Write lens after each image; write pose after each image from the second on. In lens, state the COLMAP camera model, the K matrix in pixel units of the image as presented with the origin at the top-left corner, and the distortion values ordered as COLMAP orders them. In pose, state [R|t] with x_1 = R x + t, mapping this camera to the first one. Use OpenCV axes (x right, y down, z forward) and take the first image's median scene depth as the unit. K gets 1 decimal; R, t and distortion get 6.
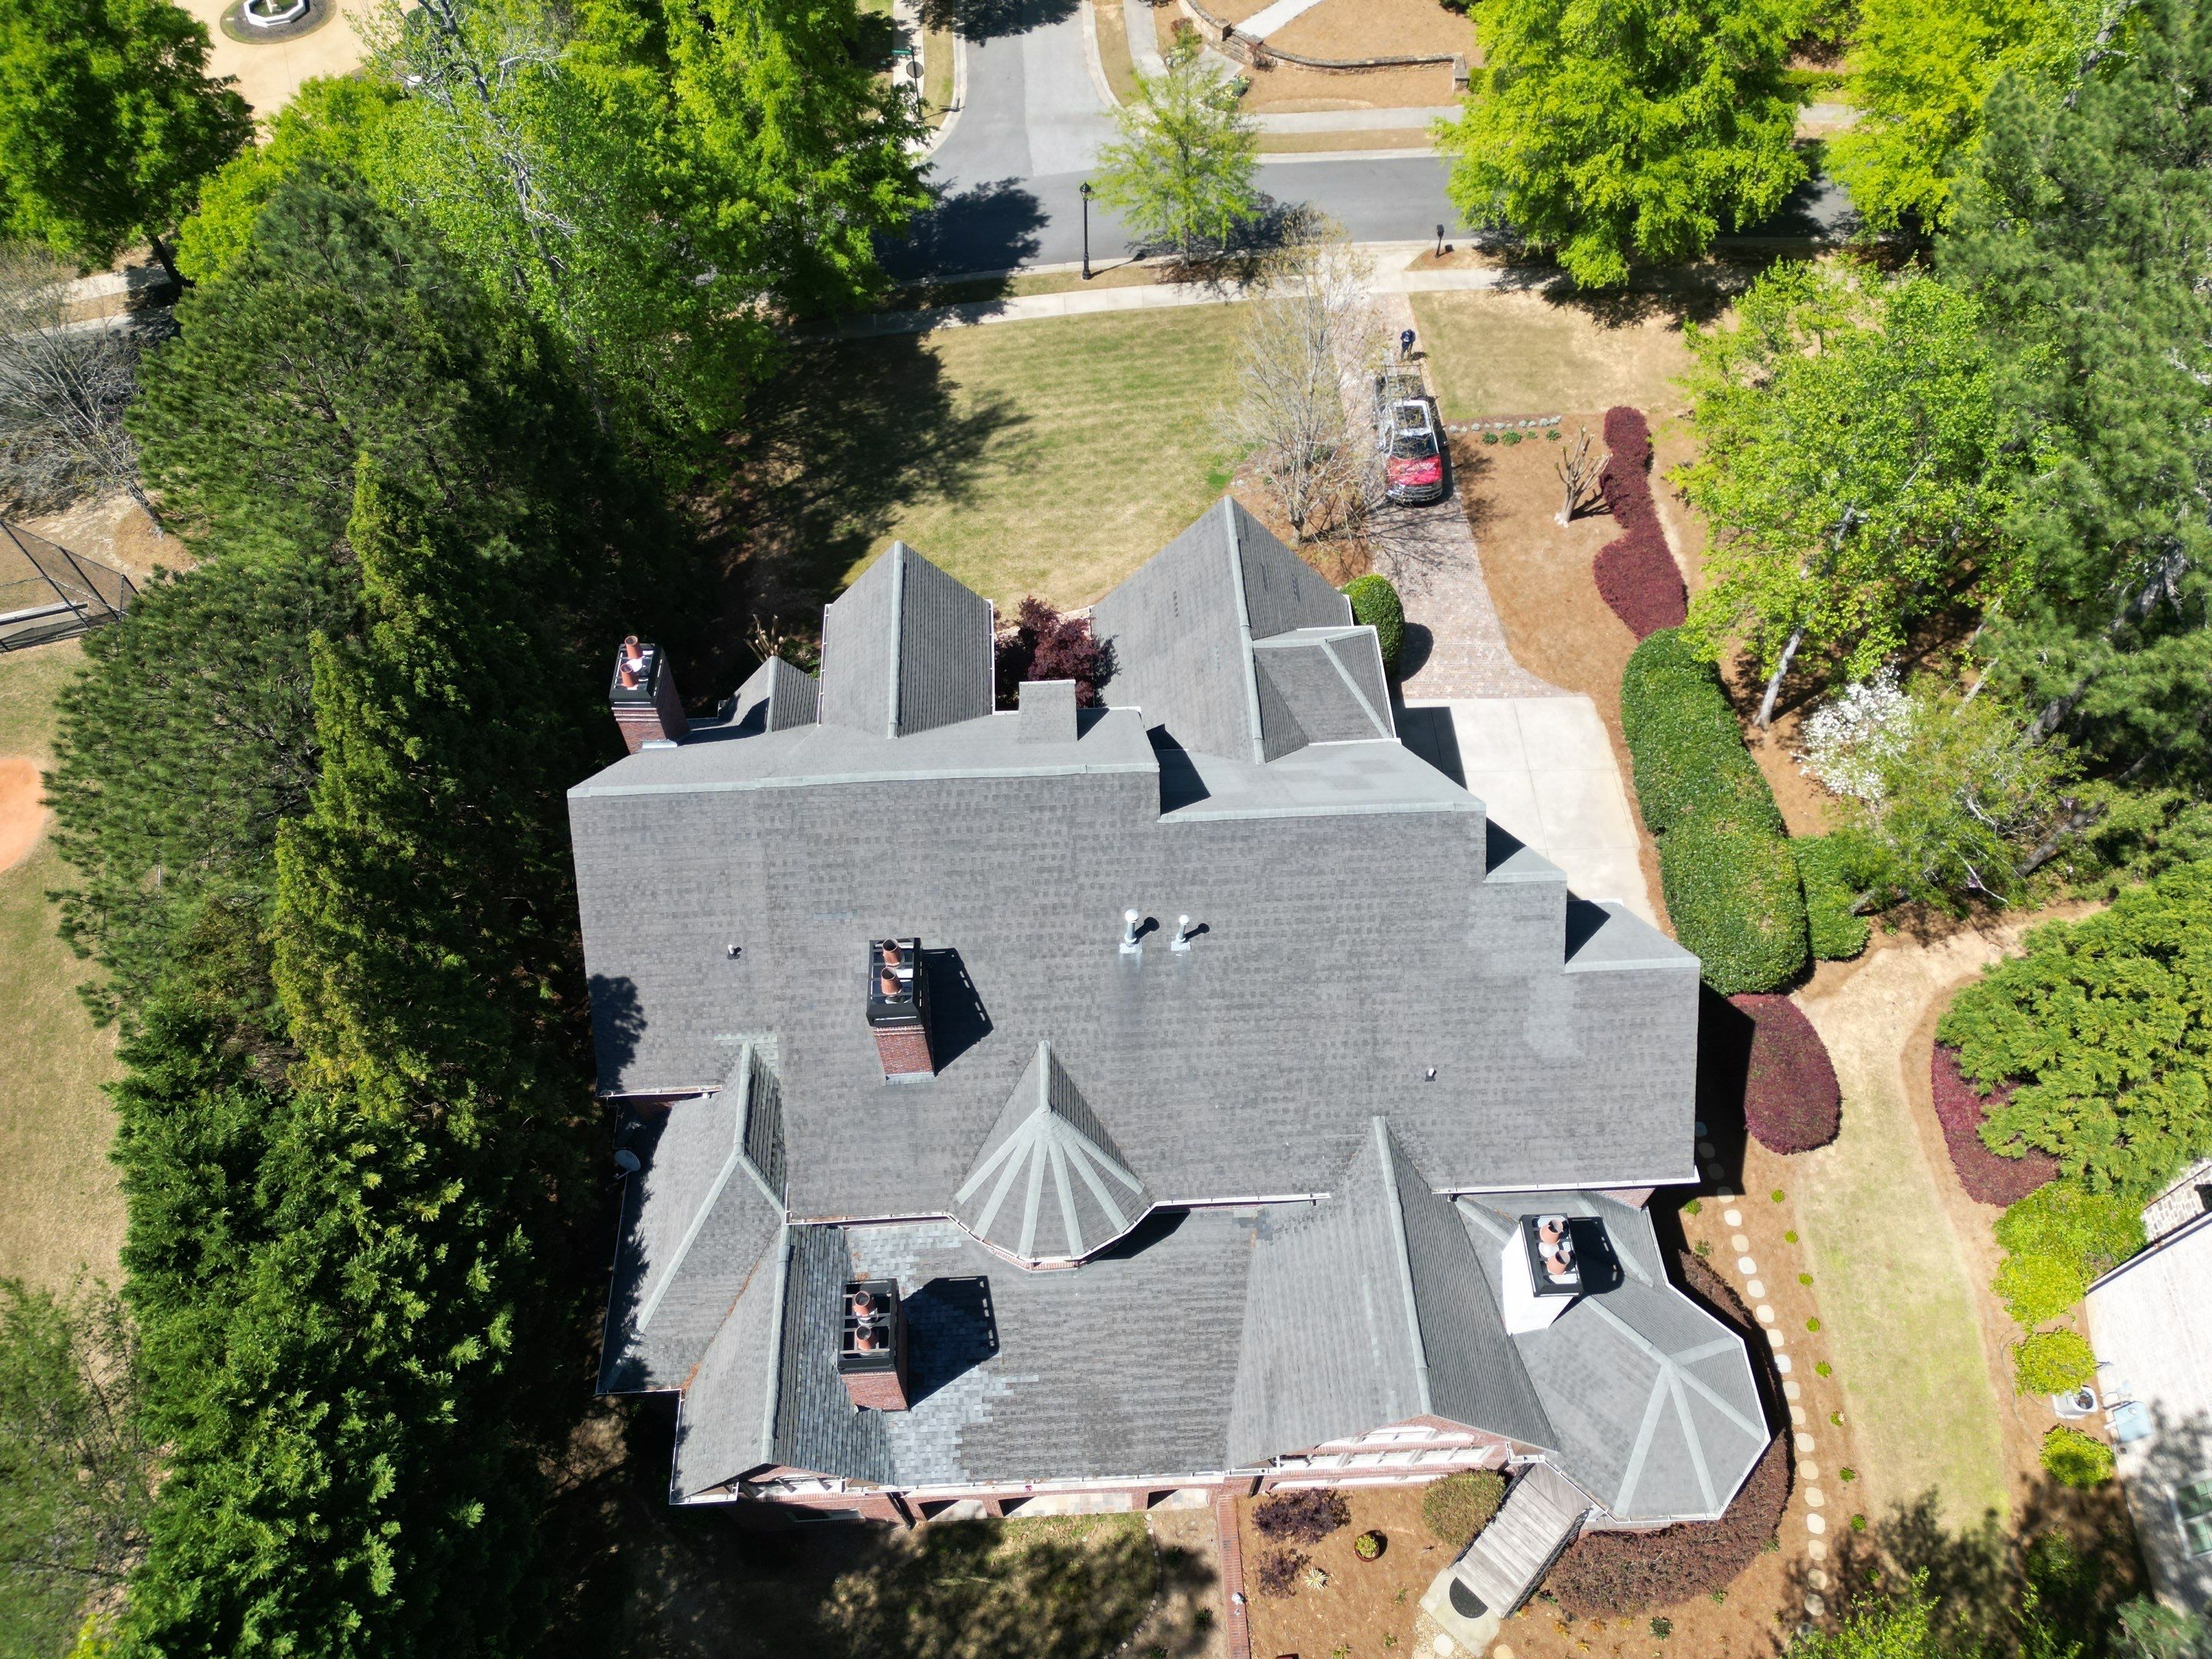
lens RADIAL K [[1573.1, 0, 1071.2], [0, 1573.1, 826.9], [0, 0, 1]] dist [0.003204, 0.005136]
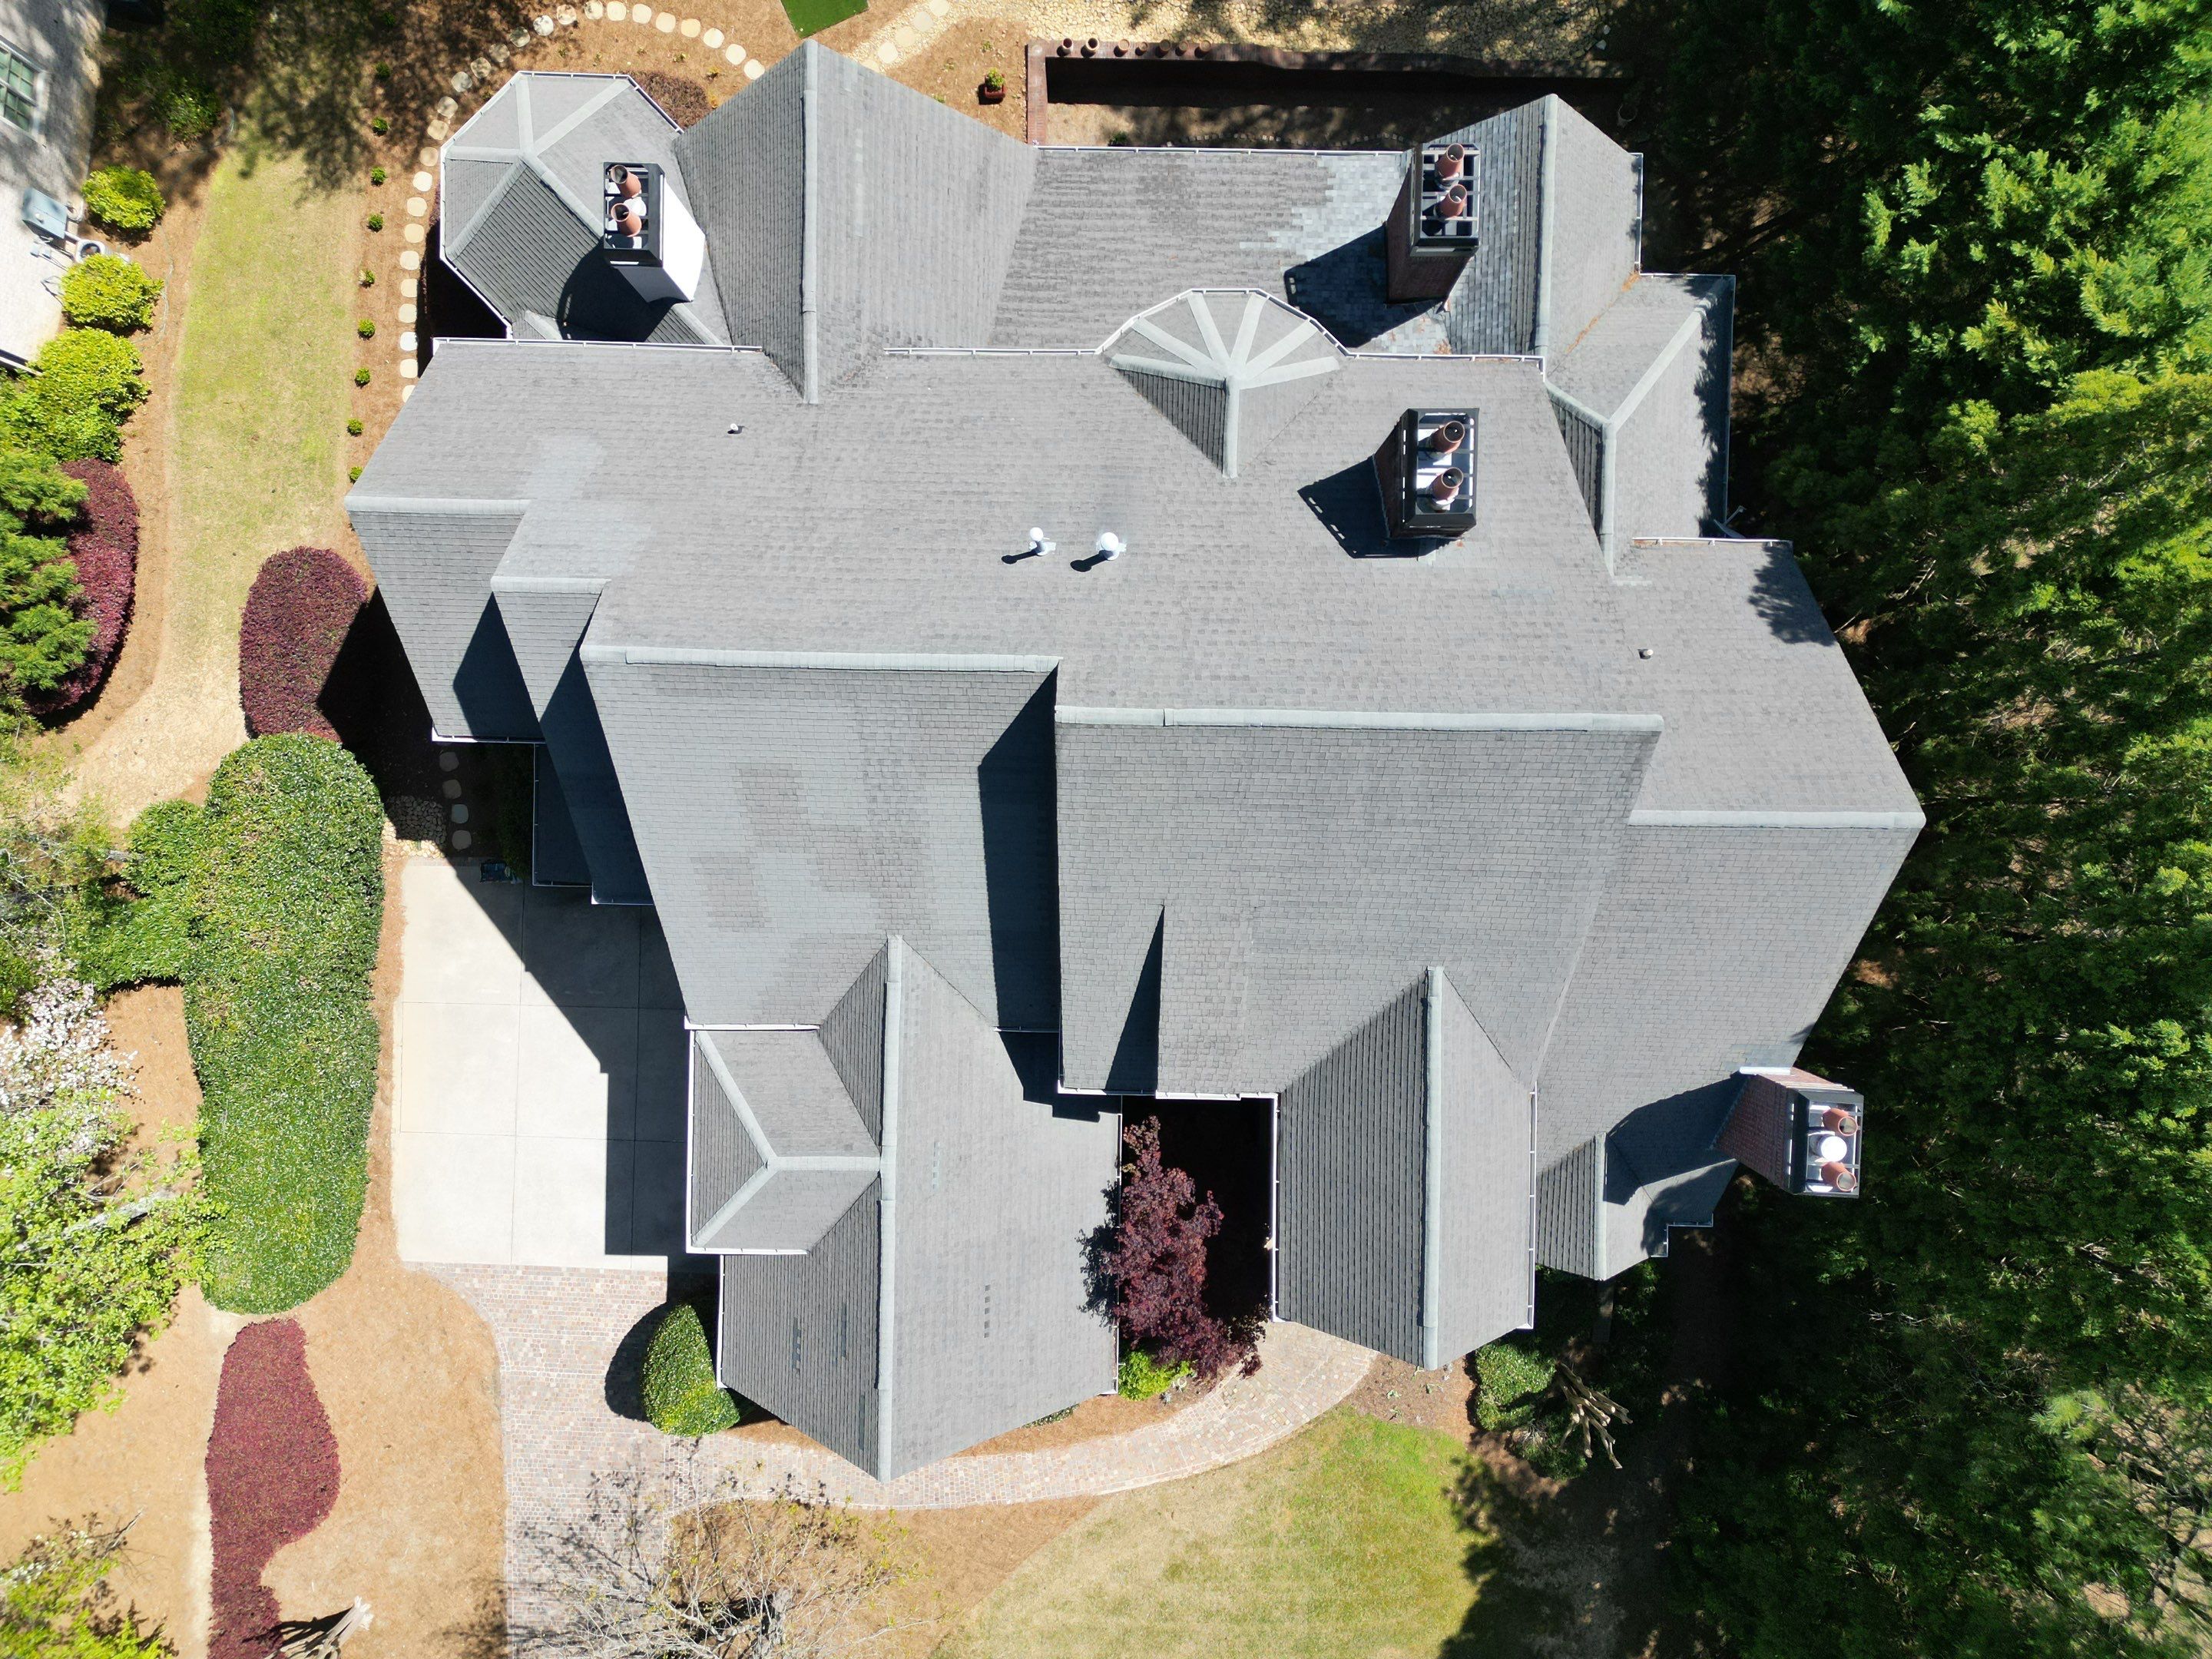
lens RADIAL K [[1530.7, 0, 1107.8], [0, 1530.7, 839.4], [0, 0, 1]] dist [0.039319, -0.036280]
pose [[-0.998243, -0.053577, 0.025290, 0.013021], [0.058595, -0.829704, 0.555119, -0.398302], [-0.008758, 0.555626, 0.831386, 0.447009]]
